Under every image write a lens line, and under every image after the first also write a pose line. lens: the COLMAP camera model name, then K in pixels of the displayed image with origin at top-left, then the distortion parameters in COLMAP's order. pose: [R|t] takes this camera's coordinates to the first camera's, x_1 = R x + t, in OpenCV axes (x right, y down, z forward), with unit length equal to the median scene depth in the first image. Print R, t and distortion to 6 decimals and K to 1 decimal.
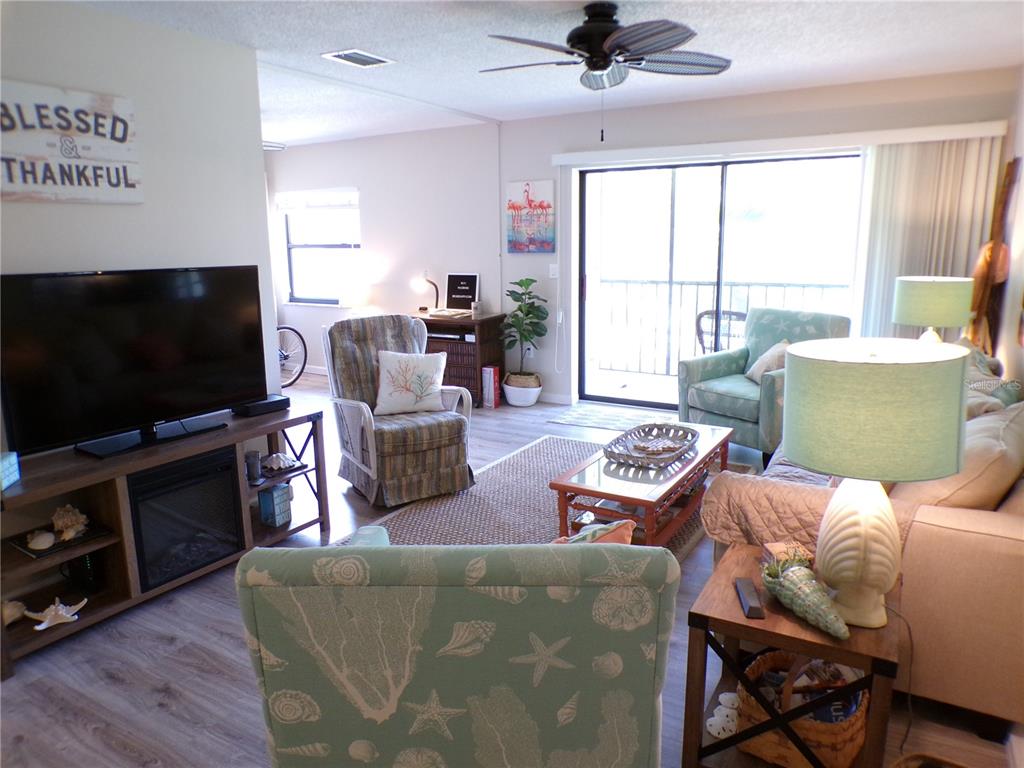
lens RADIAL K [[691.4, 0, 510.8], [0, 691.4, 384.5], [0, 0, 1]] dist [-0.051610, 0.027969]
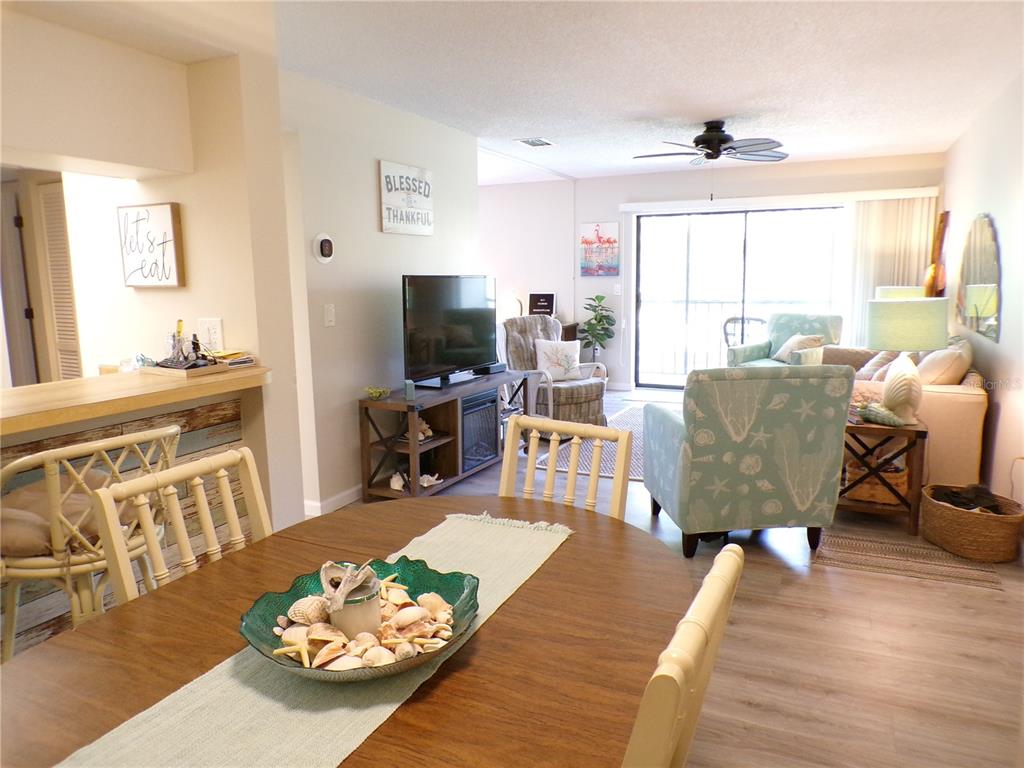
lens RADIAL K [[691.4, 0, 510.8], [0, 691.4, 384.5], [0, 0, 1]] dist [-0.051610, 0.027969]
pose [[0.996362, -0.014174, 0.084036, -0.381615], [0.018636, 0.998444, -0.052559, 0.125597], [-0.083160, 0.053934, 0.995076, -0.443622]]
